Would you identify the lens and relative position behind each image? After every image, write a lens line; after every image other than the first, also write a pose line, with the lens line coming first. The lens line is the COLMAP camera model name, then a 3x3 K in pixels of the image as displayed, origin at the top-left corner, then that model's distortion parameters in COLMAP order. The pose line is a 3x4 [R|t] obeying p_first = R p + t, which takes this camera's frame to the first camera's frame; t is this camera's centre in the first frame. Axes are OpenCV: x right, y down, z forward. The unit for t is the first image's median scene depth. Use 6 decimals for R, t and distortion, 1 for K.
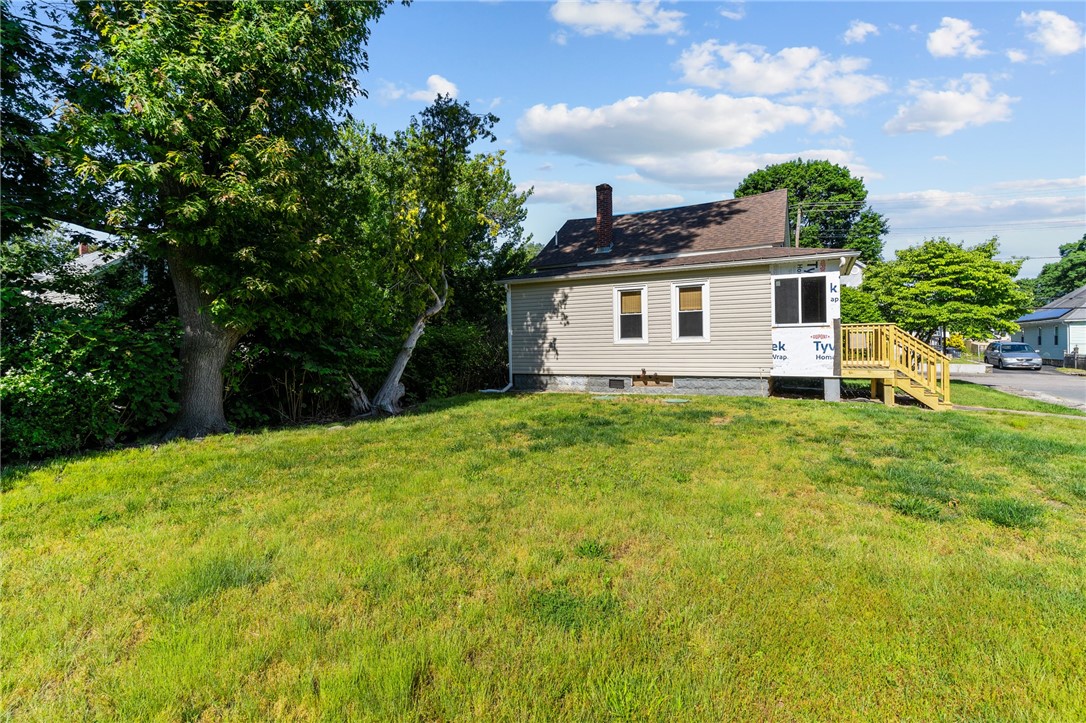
lens RADIAL K [[521.8, 0, 536.9], [0, 521.8, 349.2], [0, 0, 1]] dist [0.004090, 0.000105]
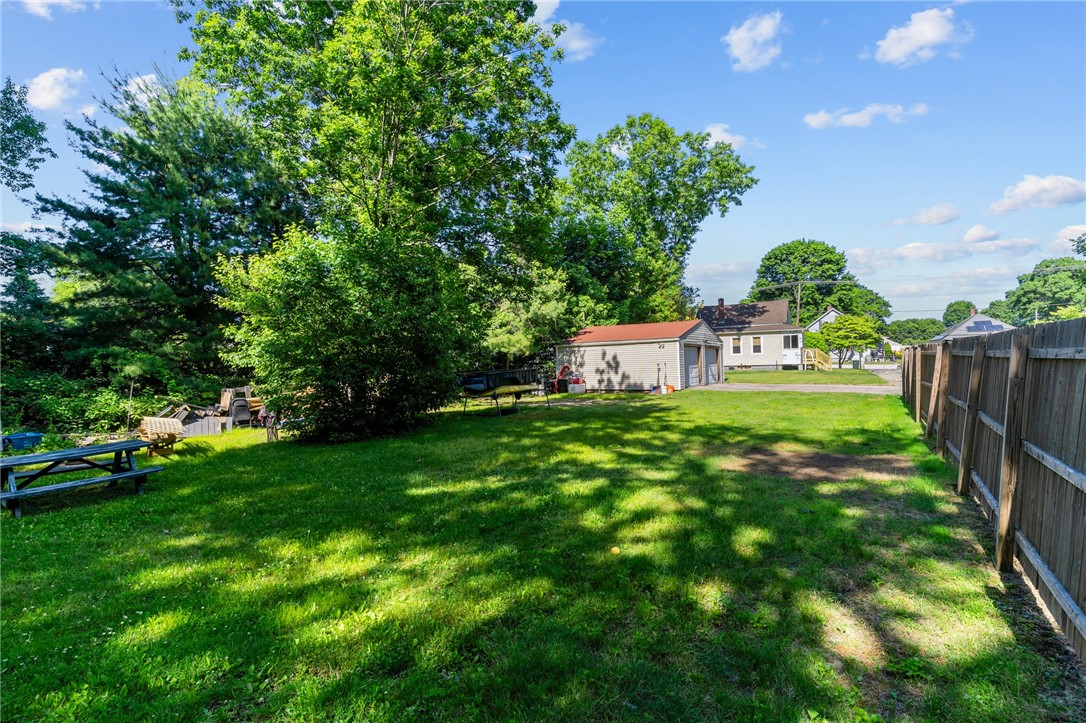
lens RADIAL K [[514.4, 0, 540.8], [0, 514.4, 365.1], [0, 0, 1]] dist [0.002442, -0.000524]
pose [[0.999346, -0.013892, -0.033389, -0.905032], [0.013832, 0.999902, -0.002010, 0.037571], [0.033413, 0.001547, 0.999440, -2.147721]]
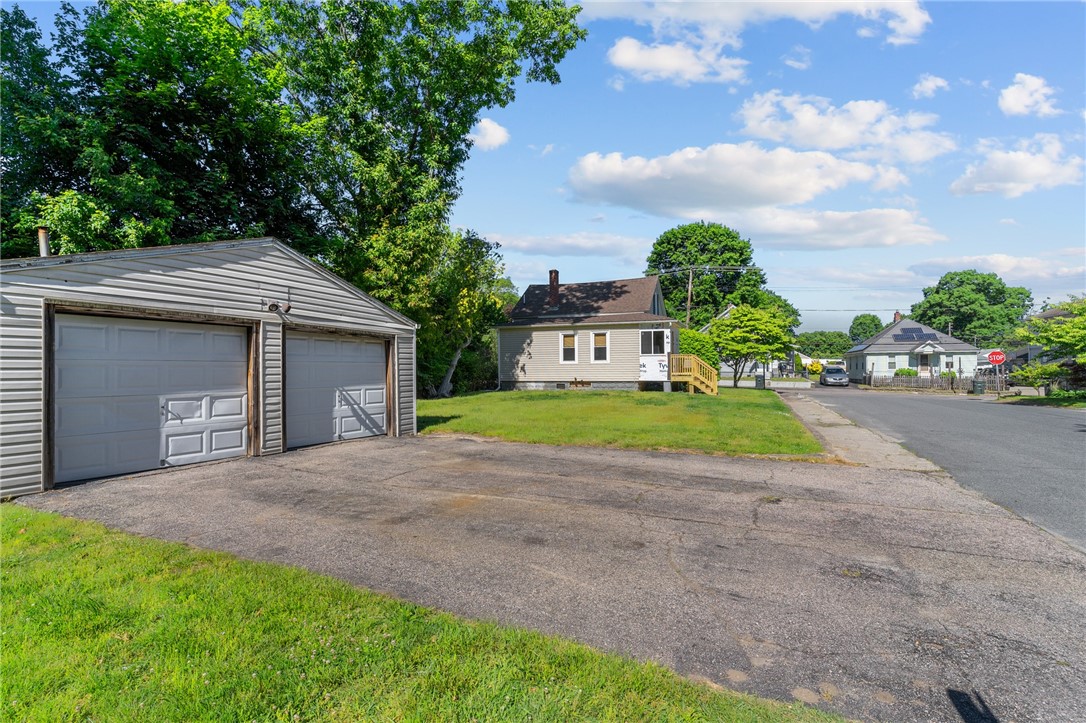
lens RADIAL K [[539.8, 0, 540.0], [0, 539.8, 356.5], [0, 0, 1]] dist [0.002264, 0.001333]
pose [[0.992747, 0.011162, 0.119701, -0.150026], [-0.007443, 0.999477, -0.031469, 0.024575], [-0.119989, 0.030349, 0.992311, -0.882938]]
